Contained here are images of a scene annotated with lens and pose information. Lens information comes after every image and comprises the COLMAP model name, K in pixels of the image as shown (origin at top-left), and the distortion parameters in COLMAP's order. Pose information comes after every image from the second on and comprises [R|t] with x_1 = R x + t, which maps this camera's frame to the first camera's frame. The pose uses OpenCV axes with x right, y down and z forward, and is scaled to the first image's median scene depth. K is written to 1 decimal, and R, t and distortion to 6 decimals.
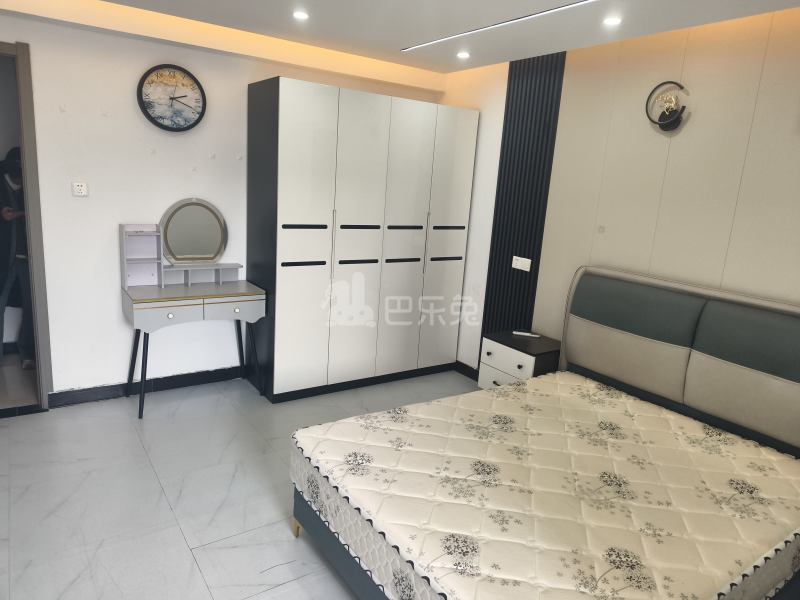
lens RADIAL K [[544.6, 0, 396.2], [0, 544.6, 294.4], [0, 0, 1]] dist [0.005701, -0.000065]
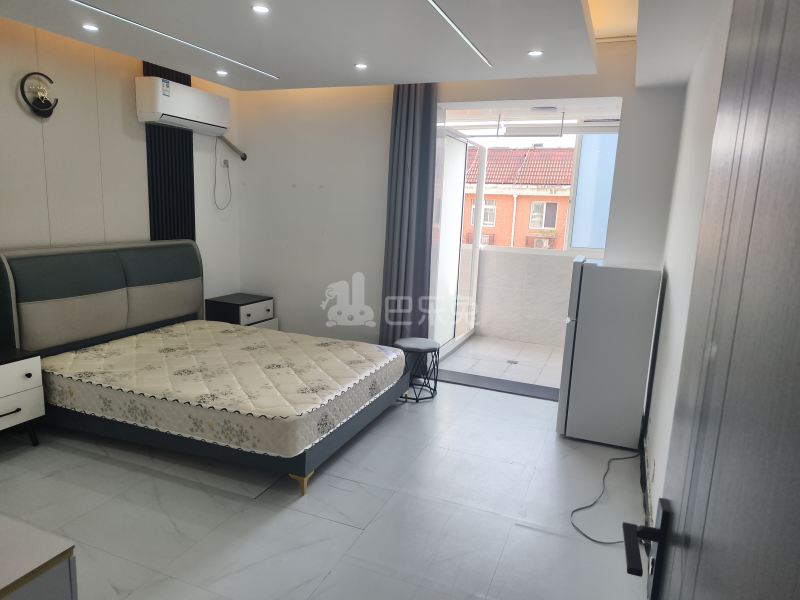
lens RADIAL K [[537.3, 0, 400.0], [0, 537.3, 300.0], [0, 0, 1]] dist [0.063939, 0.001053]
pose [[-0.539964, -0.240210, 0.806683, -0.915298], [0.102037, 0.932661, 0.346023, -0.265976], [-0.835480, 0.269152, -0.479093, 1.022597]]
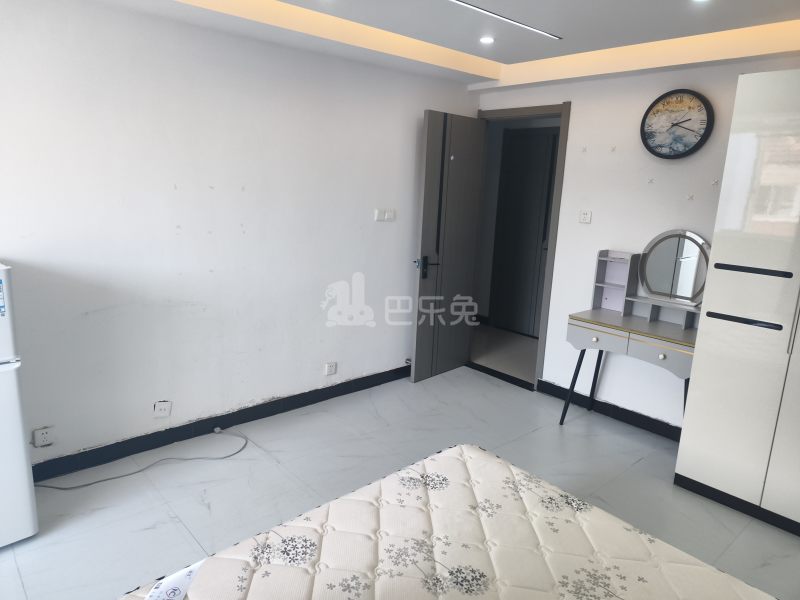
lens RADIAL K [[544.6, 0, 396.2], [0, 544.6, 294.4], [0, 0, 1]] dist [0.005701, -0.000065]
pose [[0.117164, 0.144122, -0.982599, 0.591418], [-0.238931, 0.964443, 0.112969, -0.075400], [0.963942, 0.221538, 0.147433, 0.529357]]
